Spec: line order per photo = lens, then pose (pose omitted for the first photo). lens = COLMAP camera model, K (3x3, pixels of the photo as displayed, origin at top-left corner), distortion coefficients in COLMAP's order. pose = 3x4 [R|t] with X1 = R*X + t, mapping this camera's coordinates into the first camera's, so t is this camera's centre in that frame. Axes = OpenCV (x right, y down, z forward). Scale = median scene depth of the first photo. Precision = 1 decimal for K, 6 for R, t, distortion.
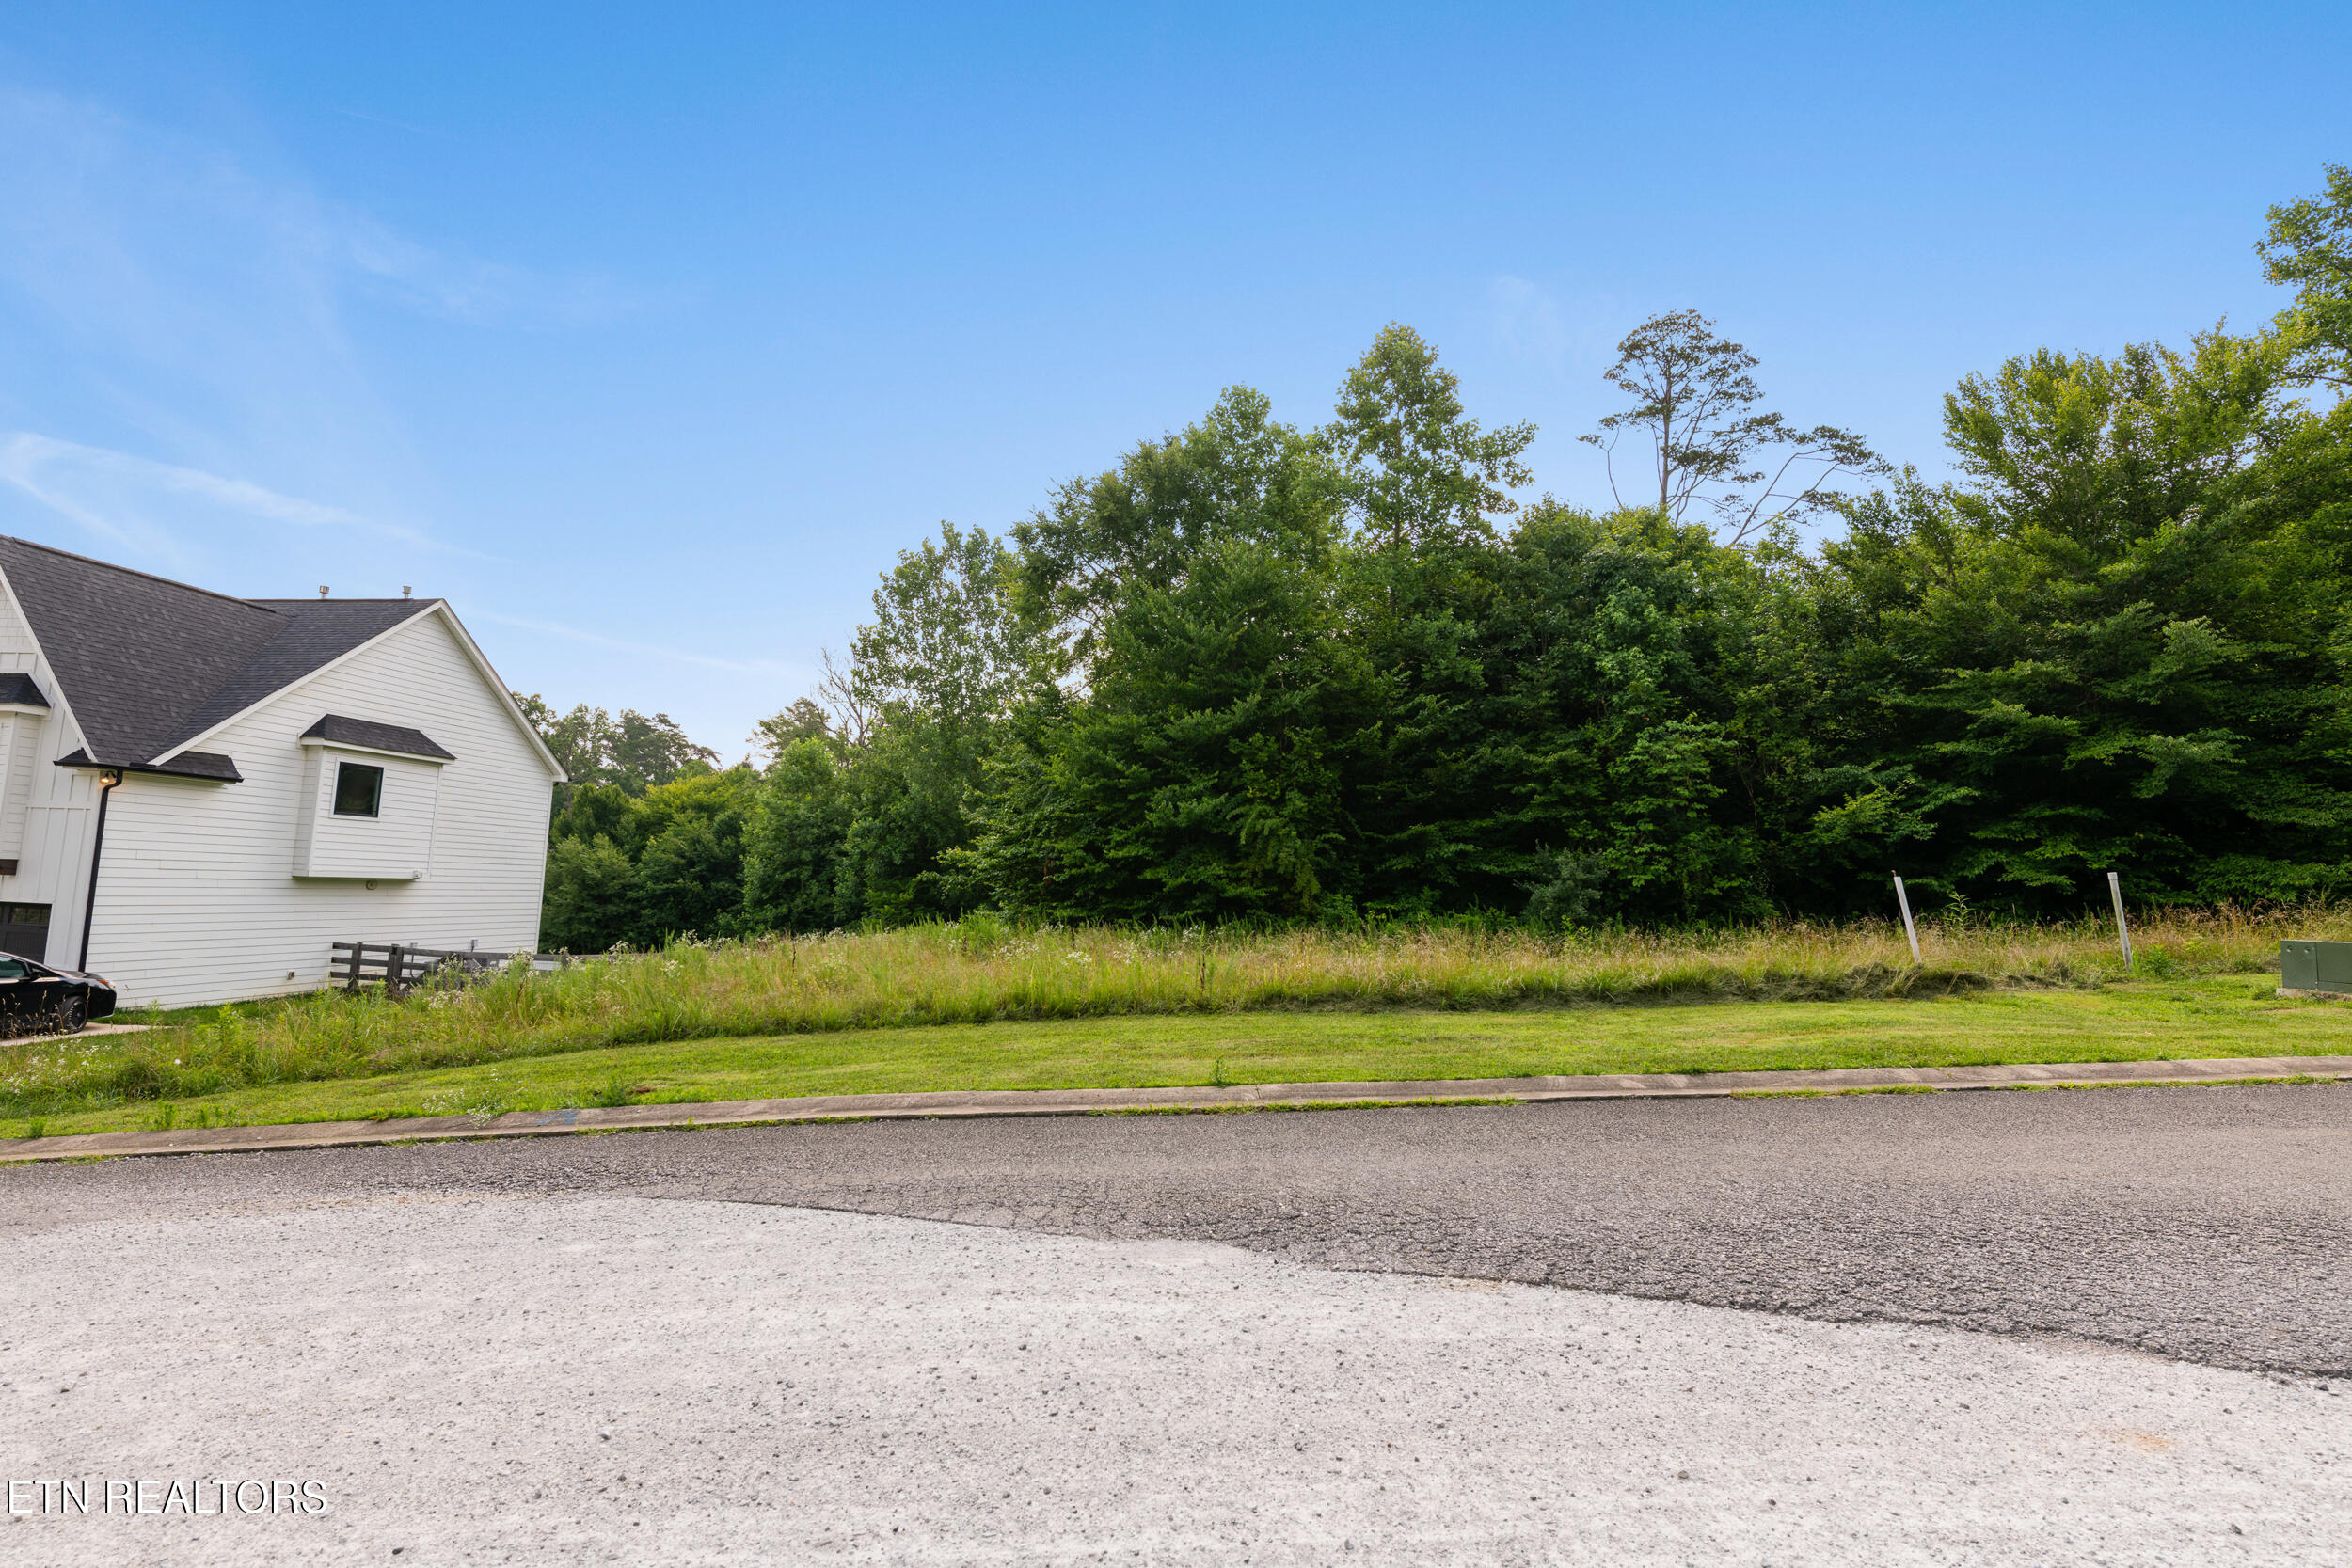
lens RADIAL K [[1176.9, 0, 1176.0], [0, 1176.9, 784.0], [0, 0, 1]] dist [0.000394, -0.000041]
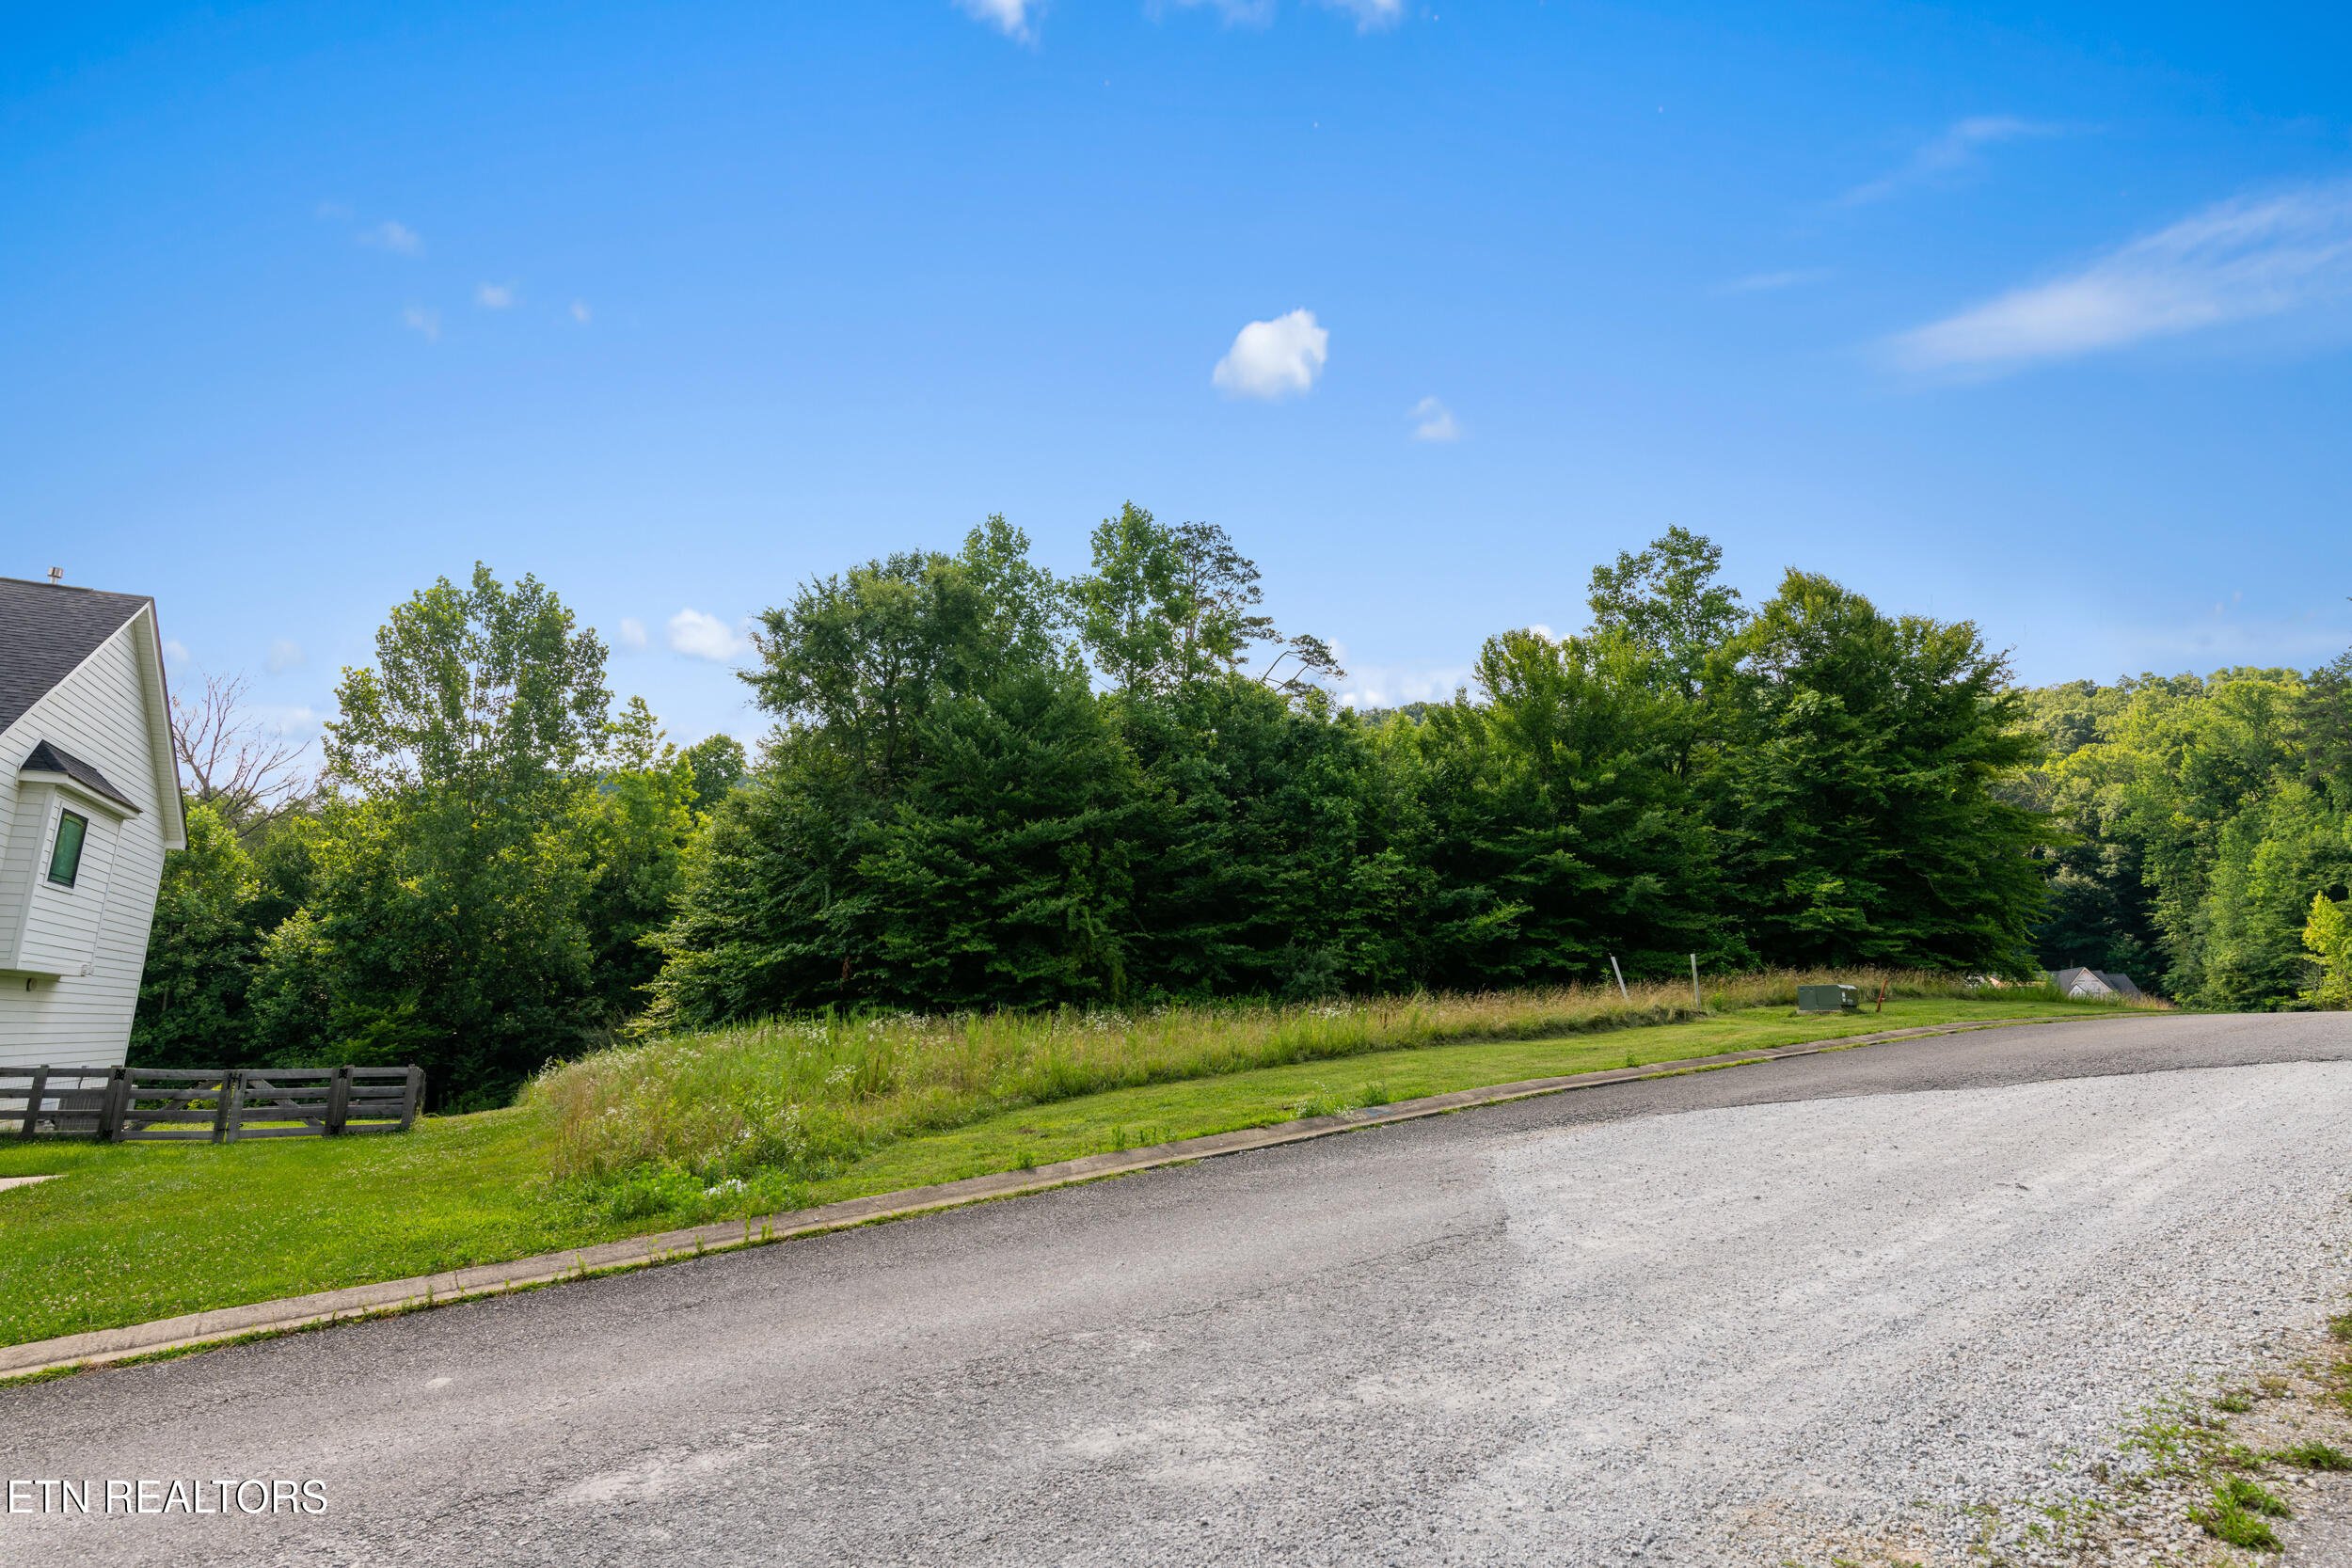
lens RADIAL K [[1239.7, 0, 1176.0], [0, 1239.7, 784.0], [0, 0, 1]] dist [-0.017838, 0.000745]
pose [[0.783086, 0.086779, 0.615829, -0.612780], [-0.028901, 0.994225, -0.103350, 0.022814], [-0.621241, 0.063134, 0.781072, 0.002217]]
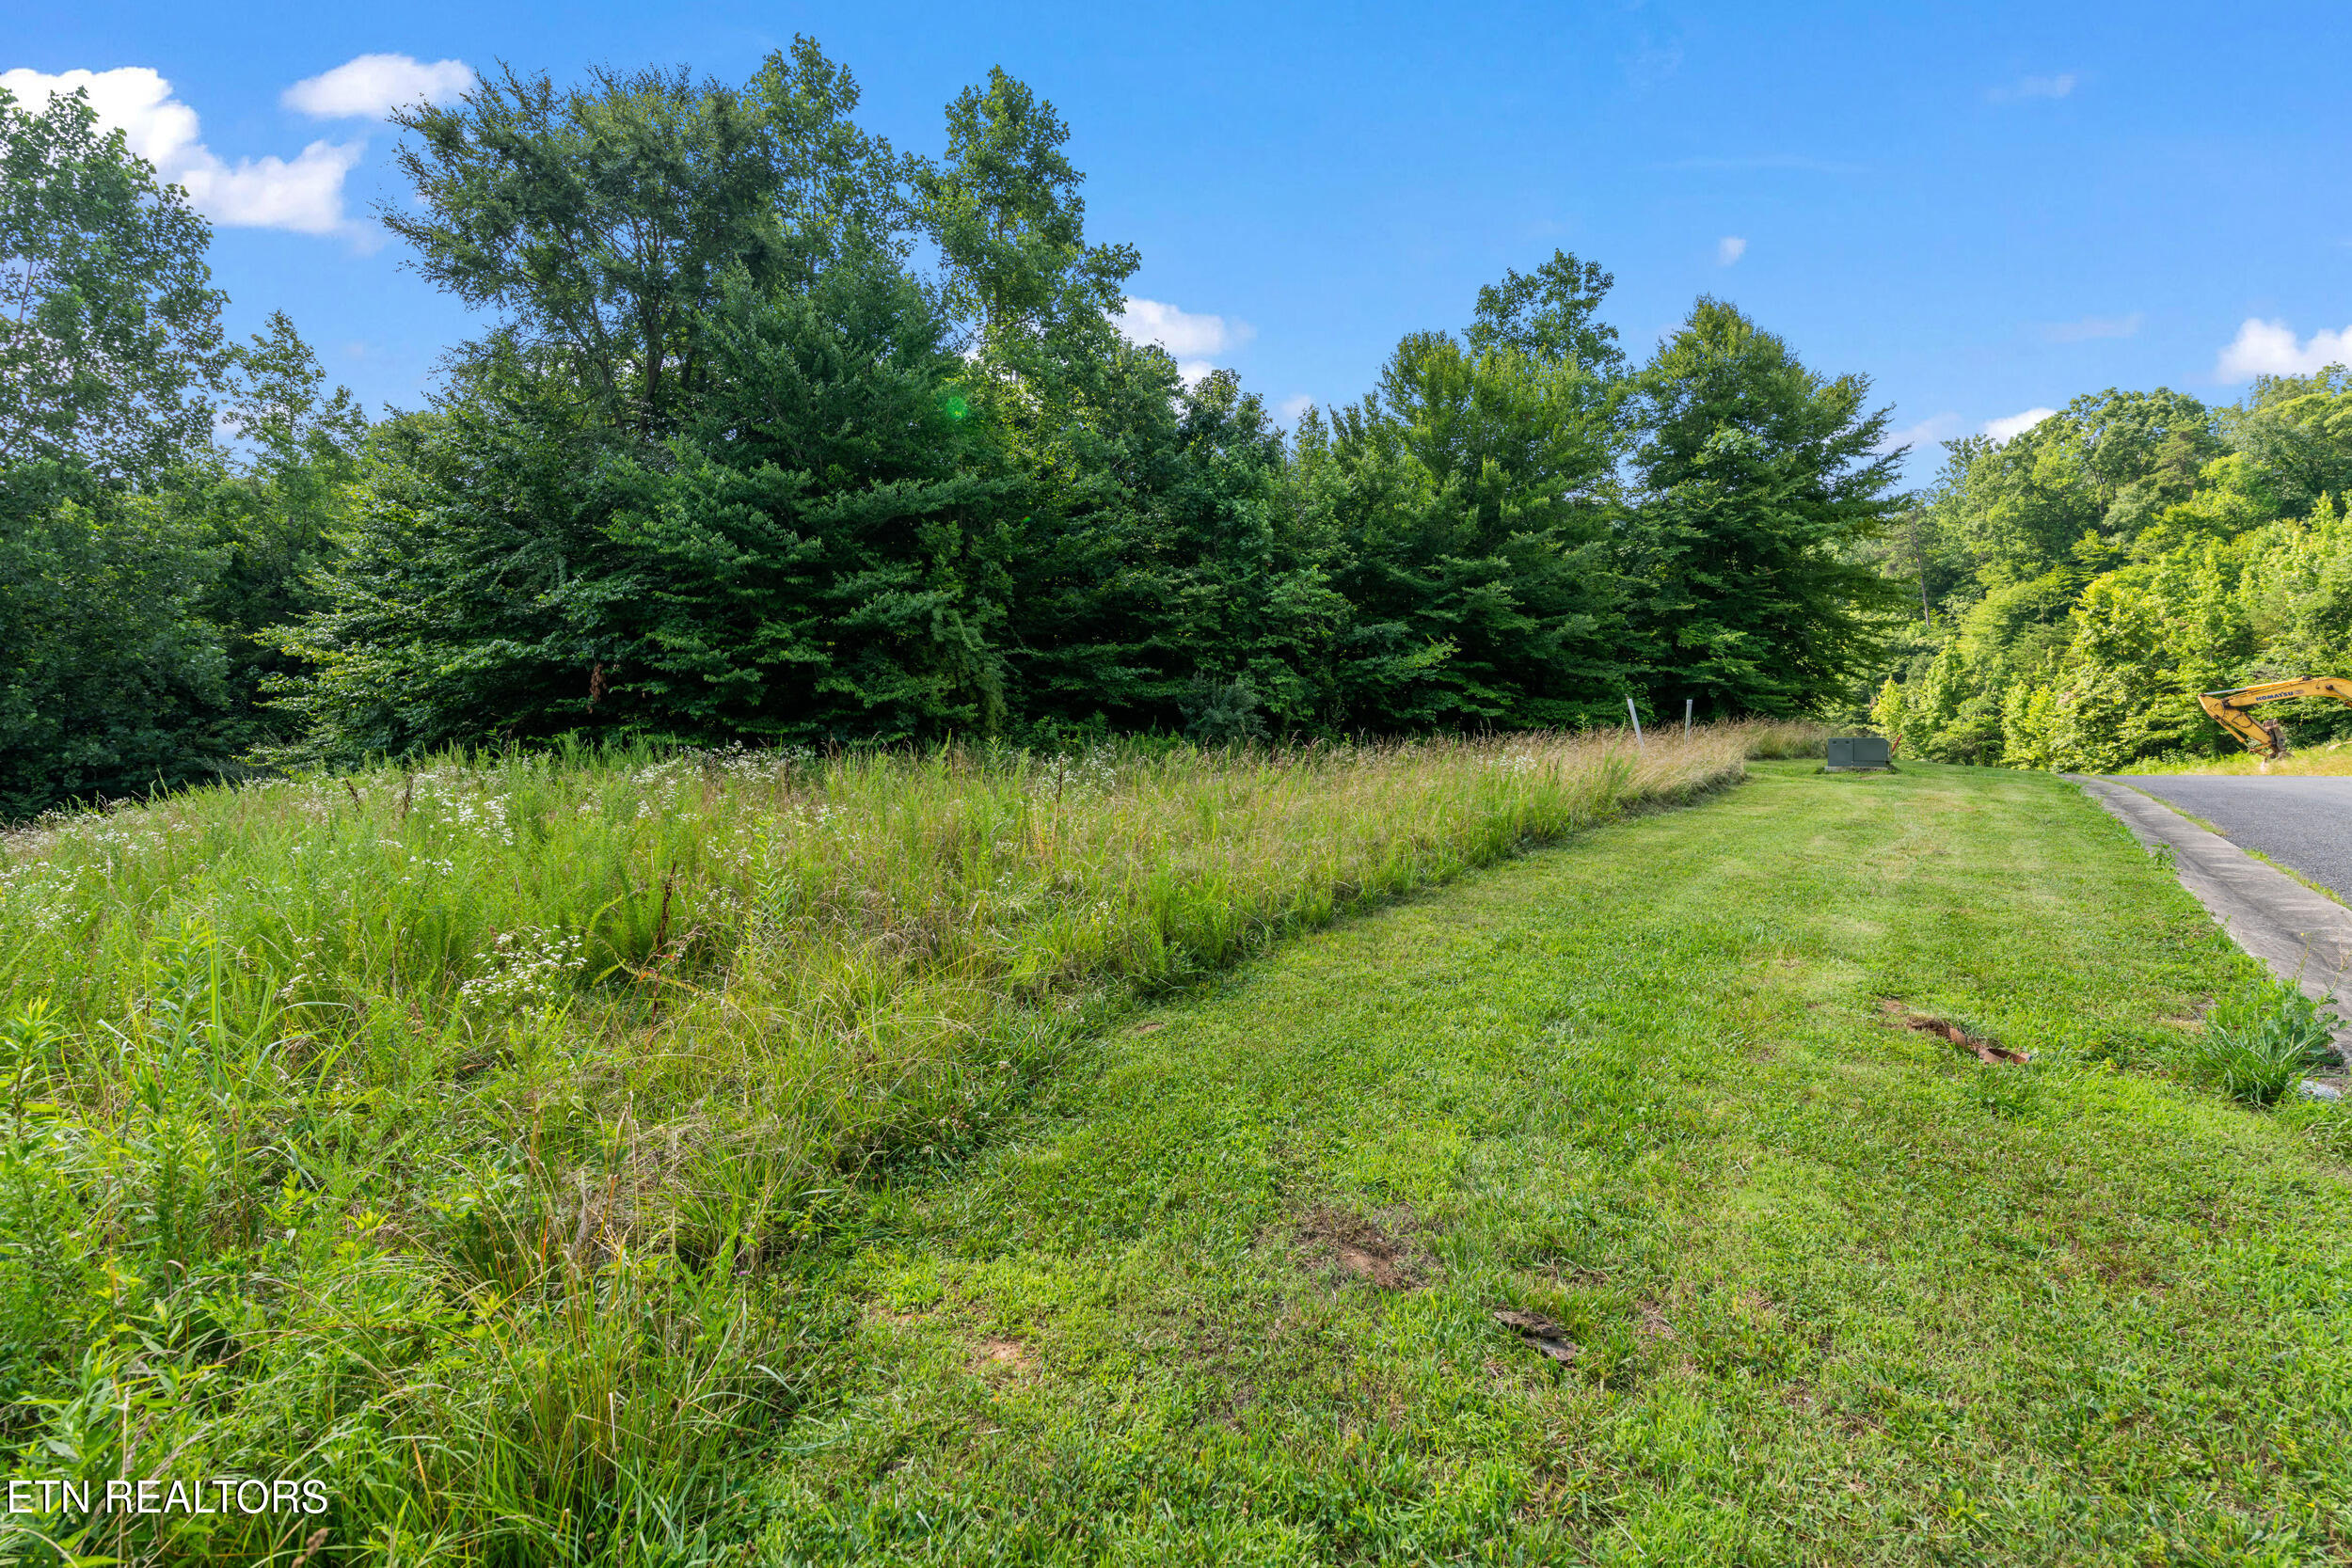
lens RADIAL K [[1016.9, 0, 1176.0], [0, 1016.9, 784.0], [0, 0, 1]] dist [0.000130, -0.000489]
pose [[0.609318, -0.037922, 0.792019, -0.412850], [-0.067751, 0.992713, 0.099654, 0.059524], [-0.790026, -0.114381, 0.602309, 0.429167]]
